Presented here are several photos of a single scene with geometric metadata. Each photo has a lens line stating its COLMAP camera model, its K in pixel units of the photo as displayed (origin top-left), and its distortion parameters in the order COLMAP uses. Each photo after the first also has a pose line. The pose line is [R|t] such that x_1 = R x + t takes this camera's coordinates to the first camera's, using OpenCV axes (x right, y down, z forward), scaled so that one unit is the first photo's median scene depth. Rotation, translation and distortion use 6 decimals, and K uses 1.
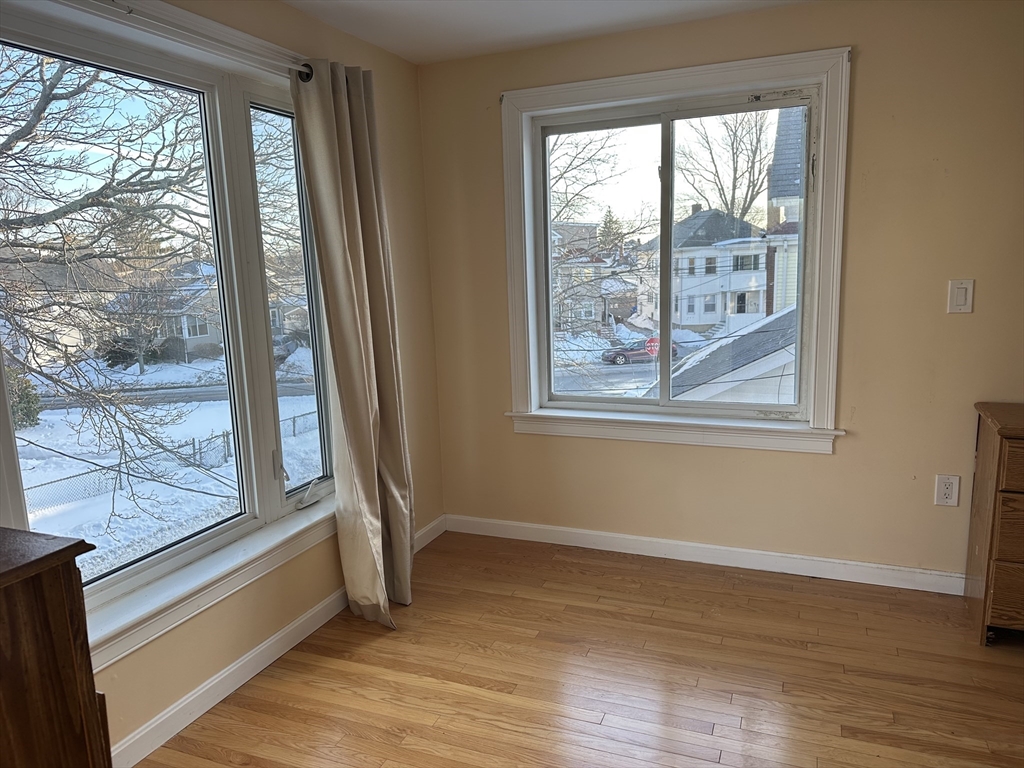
lens RADIAL K [[722.8, 0, 509.9], [0, 722.8, 387.9], [0, 0, 1]] dist [0.059128, -0.045890]
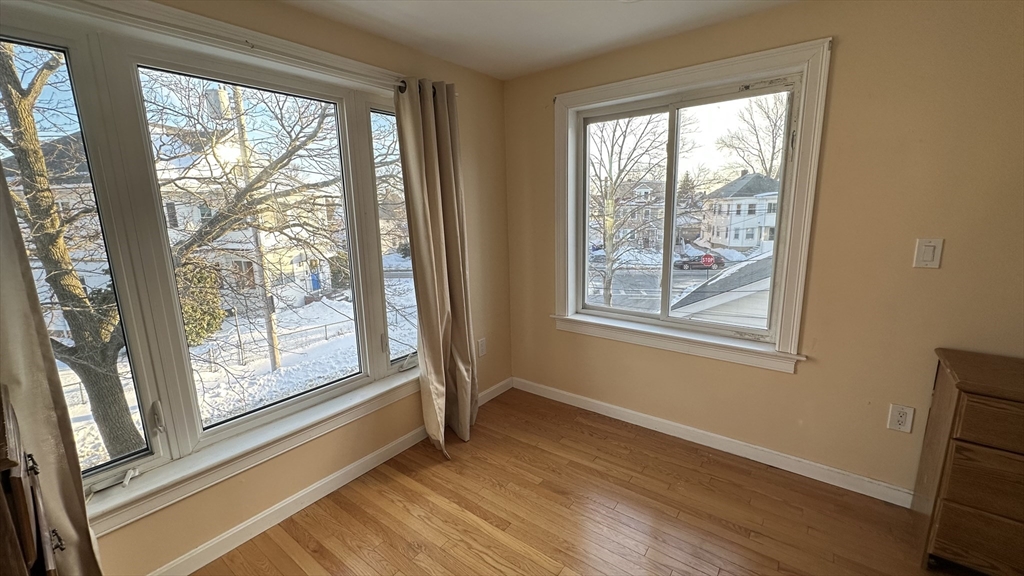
lens RADIAL K [[411.7, 0, 509.5], [0, 411.7, 287.0], [0, 0, 1]] dist [0.004658, 0.001203]
pose [[0.965777, 0.060709, -0.252169, 0.148326], [-0.054175, 0.997993, 0.032780, -0.055954], [0.253654, -0.017997, 0.967128, 0.209675]]
